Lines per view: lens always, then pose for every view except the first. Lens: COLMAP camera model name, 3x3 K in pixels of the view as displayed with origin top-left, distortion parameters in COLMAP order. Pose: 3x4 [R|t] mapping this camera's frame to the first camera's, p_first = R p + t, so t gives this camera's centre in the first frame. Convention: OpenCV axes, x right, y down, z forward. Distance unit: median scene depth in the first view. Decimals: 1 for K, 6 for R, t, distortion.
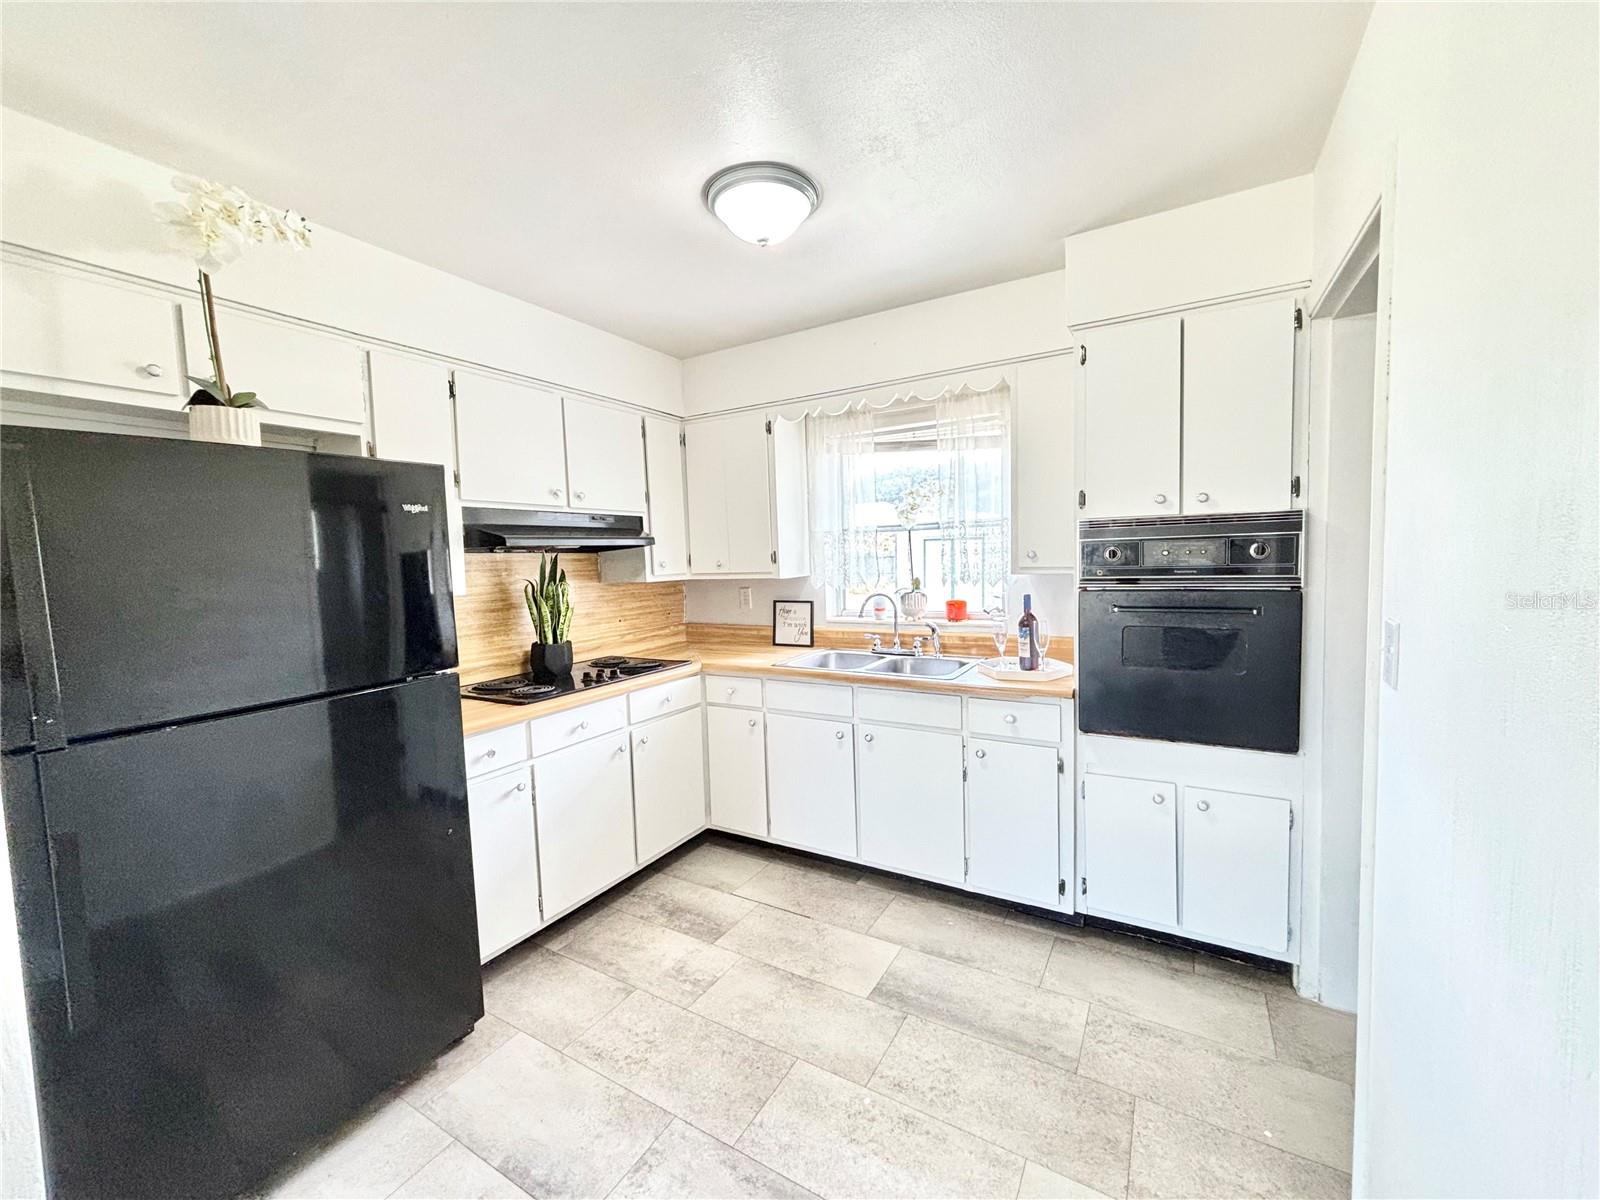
lens RADIAL K [[646.4, 0, 800.1], [0, 646.4, 599.5], [0, 0, 1]] dist [-0.009953, 0.000699]
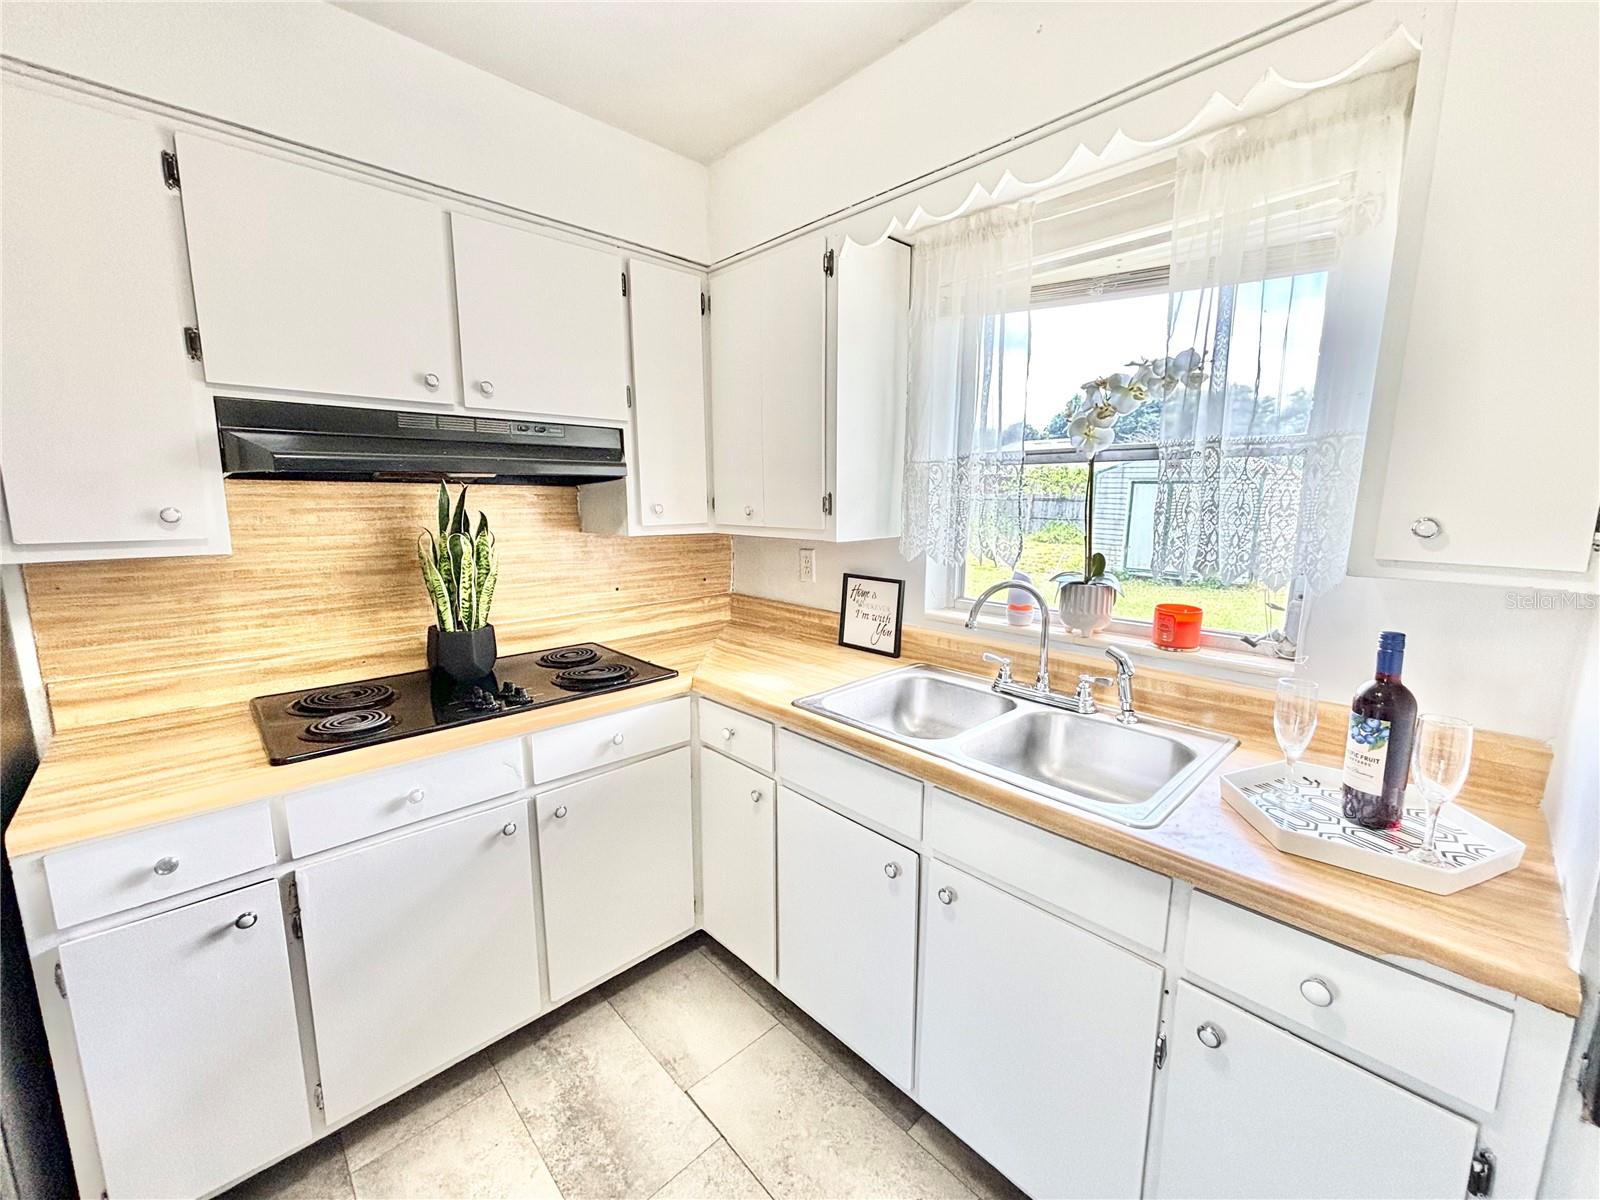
lens RADIAL K [[646.4, 0, 794.5], [0, 646.4, 599.5], [0, 0, 1]] dist [-0.009953, 0.000699]
pose [[0.958194, 0.078202, -0.275226, 0.095238], [-0.050951, 0.993186, 0.104814, -0.040121], [0.281547, -0.086409, 0.955649, 0.446969]]
